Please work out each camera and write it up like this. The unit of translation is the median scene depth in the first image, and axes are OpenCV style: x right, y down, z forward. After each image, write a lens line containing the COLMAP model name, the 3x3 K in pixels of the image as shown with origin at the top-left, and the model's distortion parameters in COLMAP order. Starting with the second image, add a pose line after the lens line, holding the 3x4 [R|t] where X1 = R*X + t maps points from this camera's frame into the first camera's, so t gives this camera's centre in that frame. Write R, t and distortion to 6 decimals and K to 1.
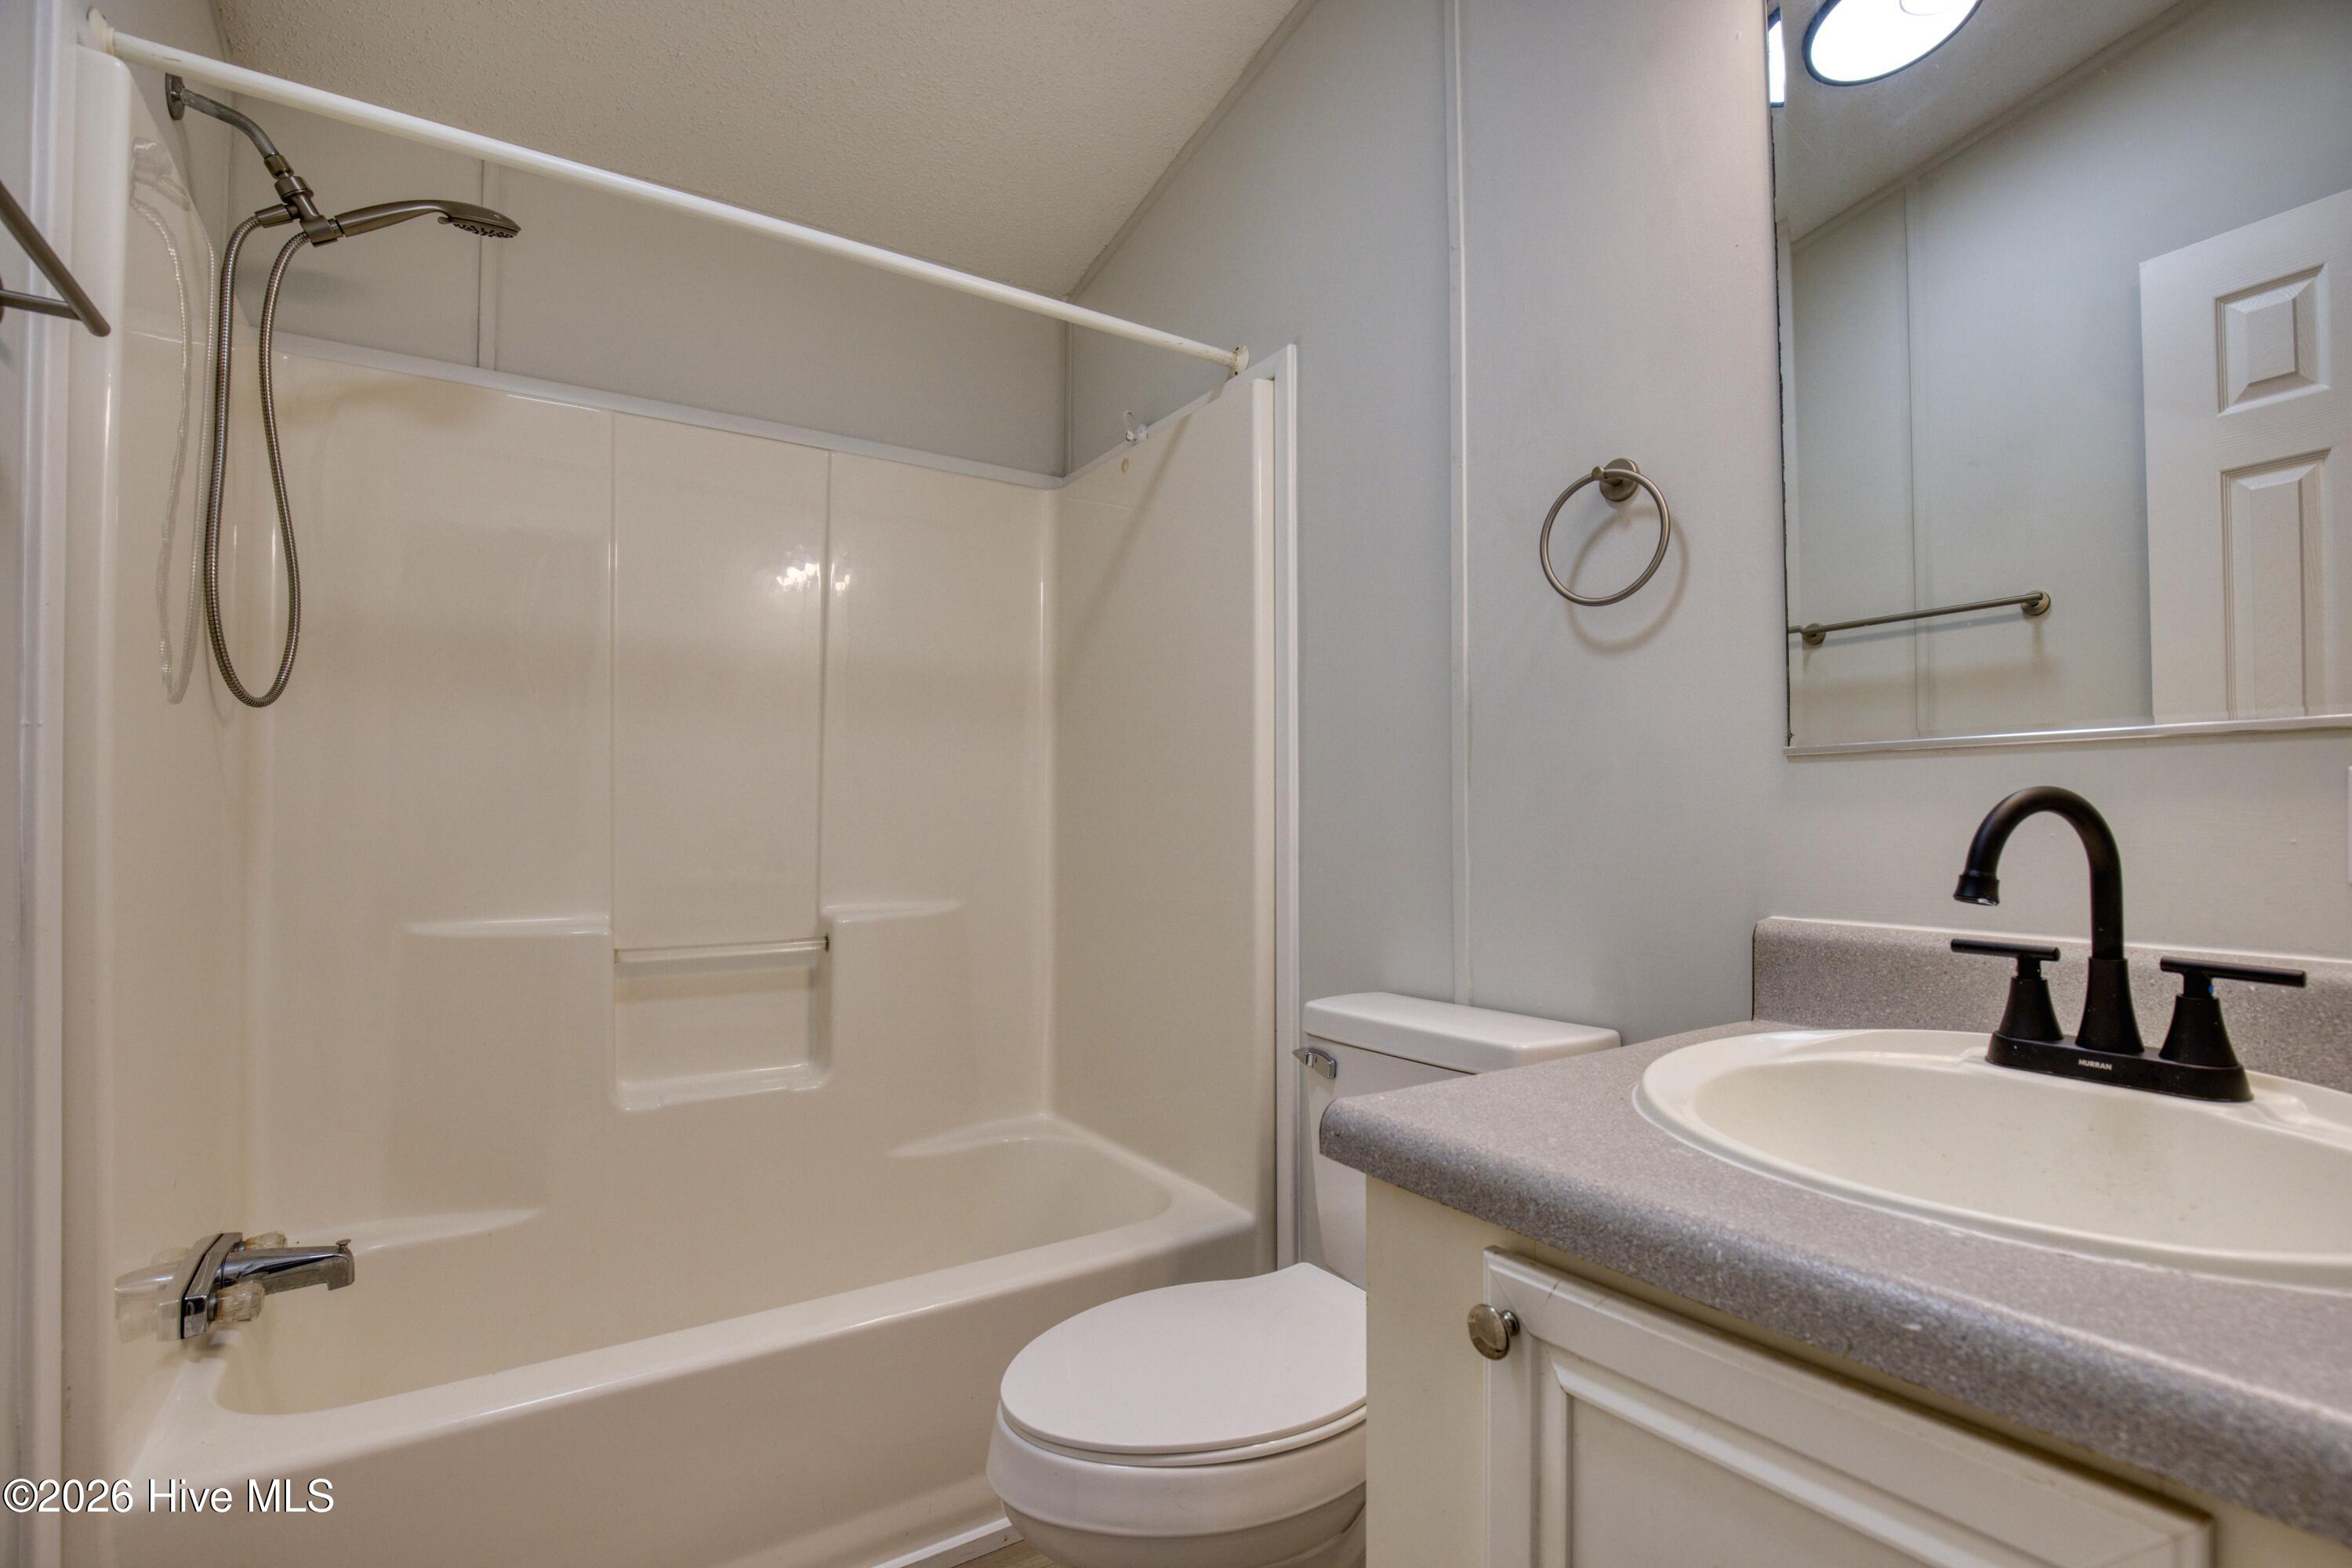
lens RADIAL K [[1077.5, 0, 1187.7], [0, 1077.5, 797.4], [0, 0, 1]] dist [-0.039142, 0.009148]
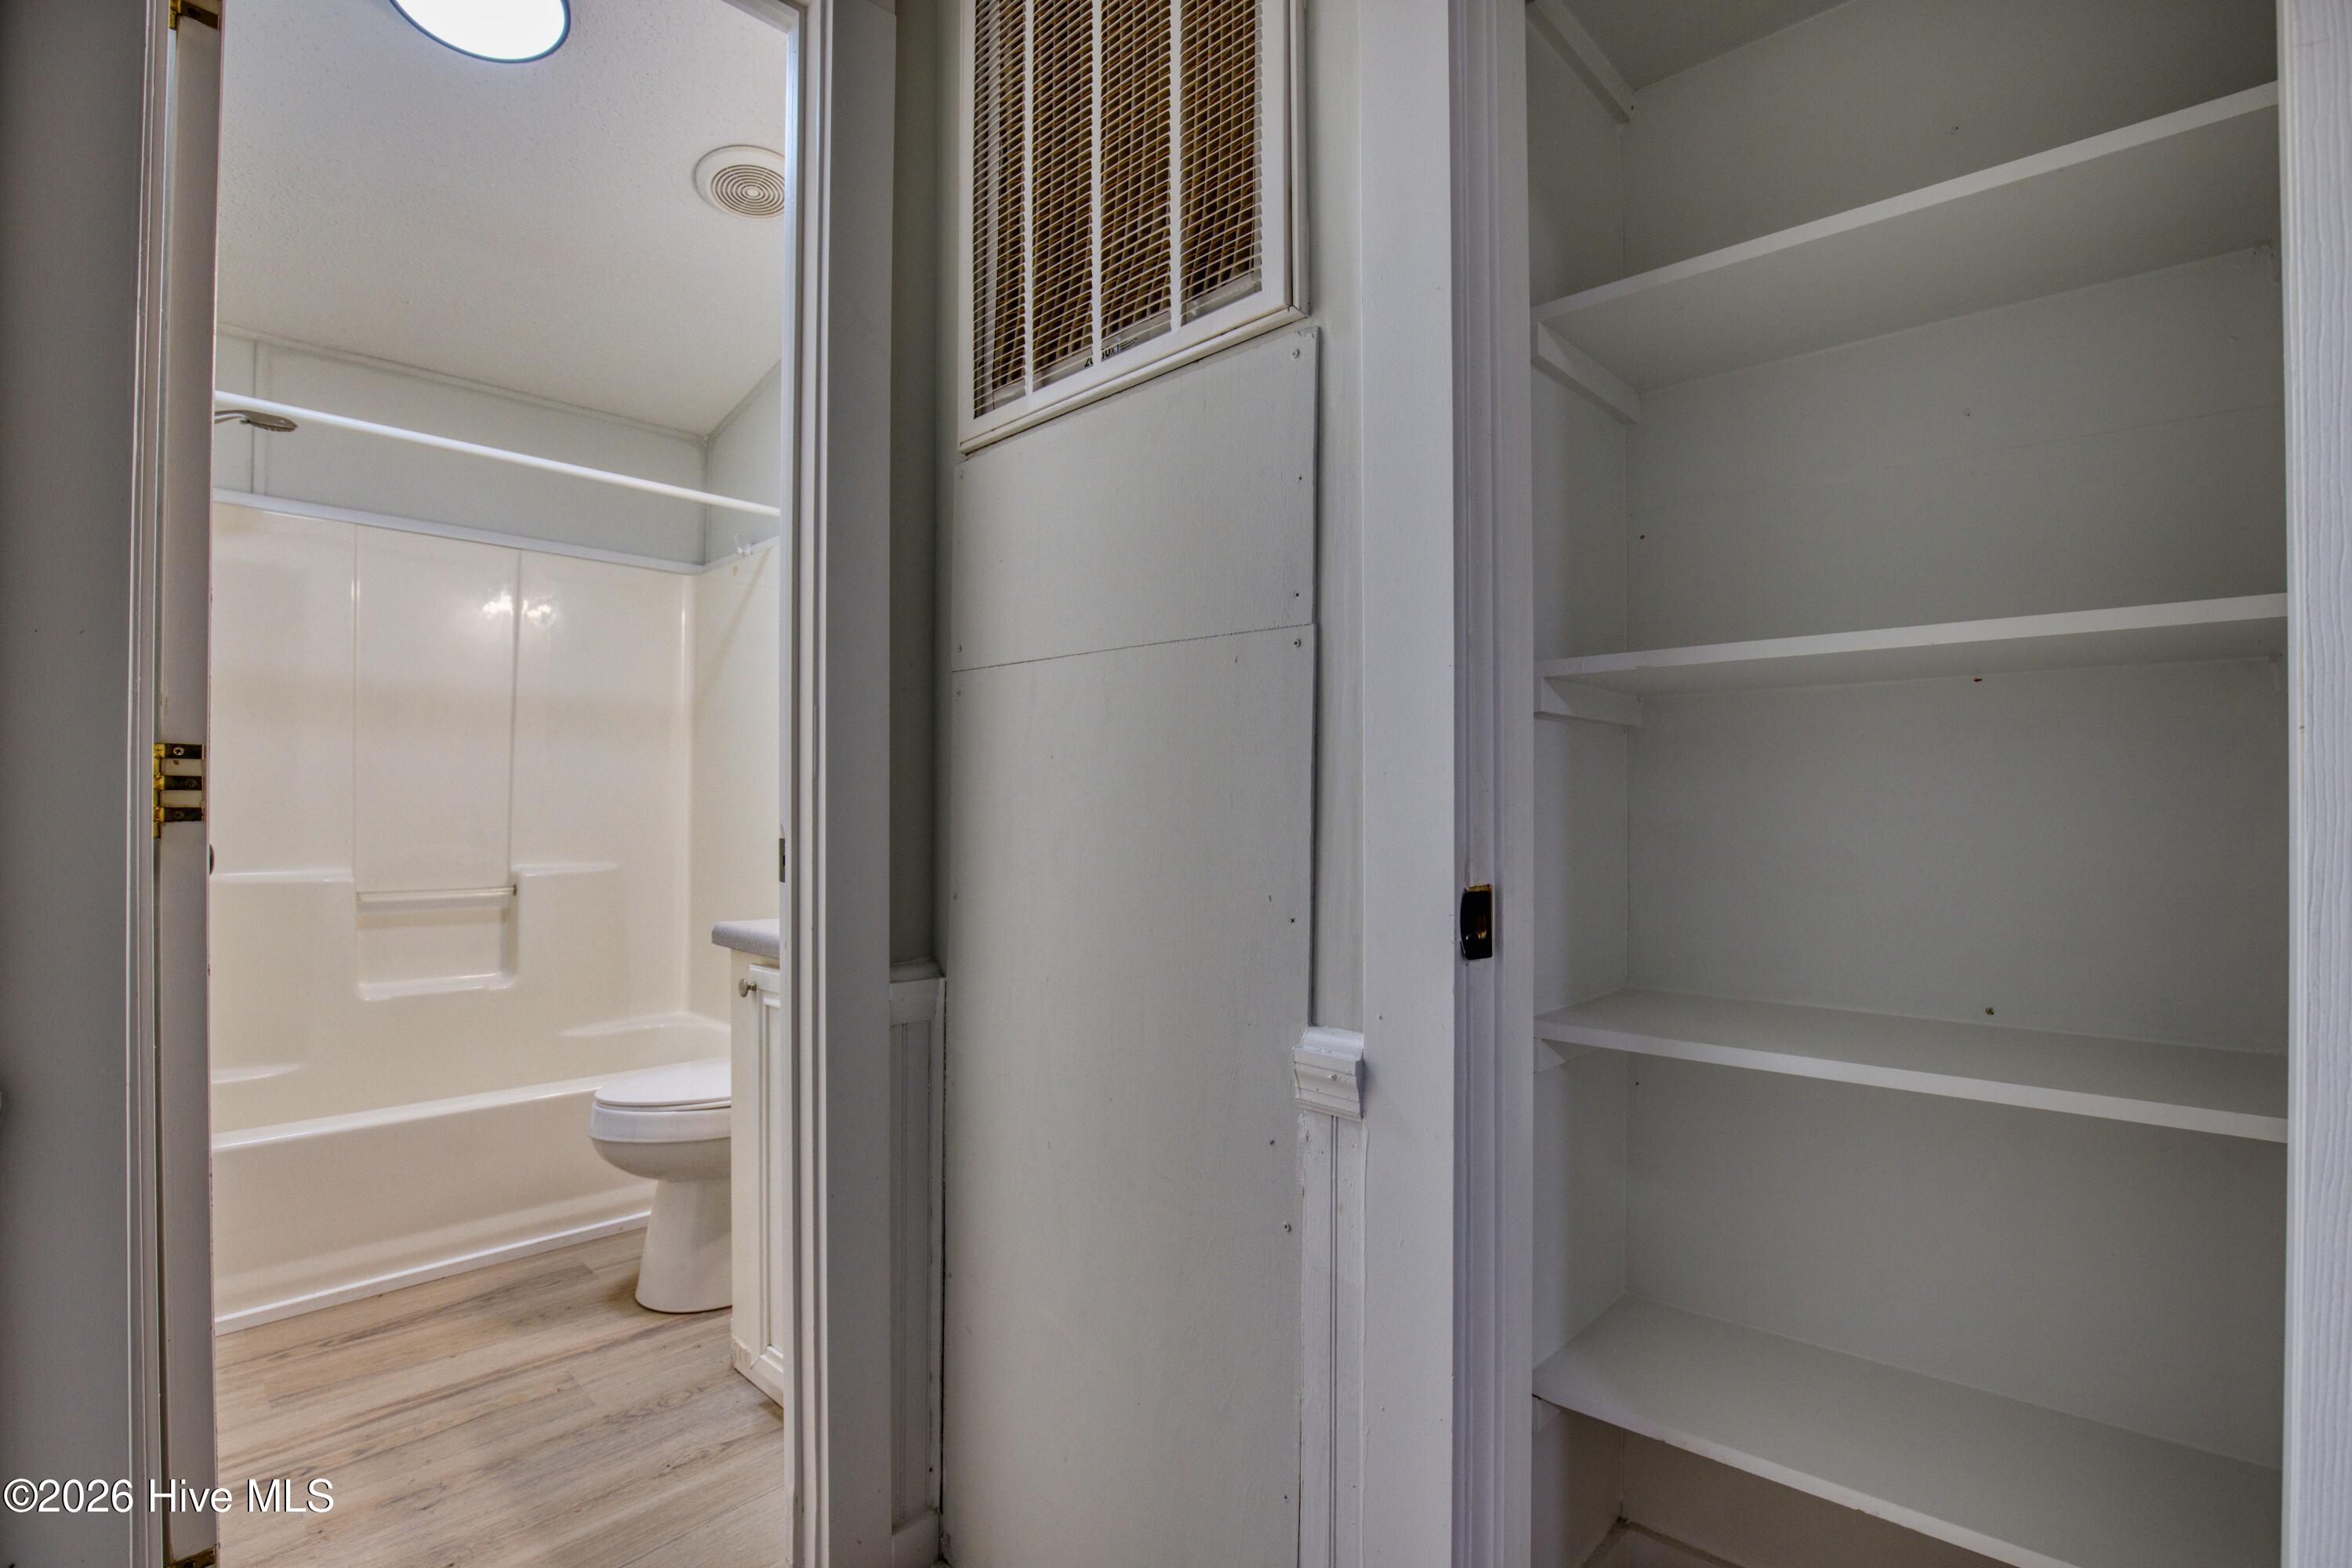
lens RADIAL K [[1077.5, 0, 1187.7], [0, 1077.5, 797.4], [0, 0, 1]] dist [-0.039142, 0.009148]
pose [[0.976560, 0.008562, 0.215076, 0.251831], [-0.010223, 0.999926, 0.006611, -0.010555], [-0.215004, -0.008655, 0.976575, -0.623765]]
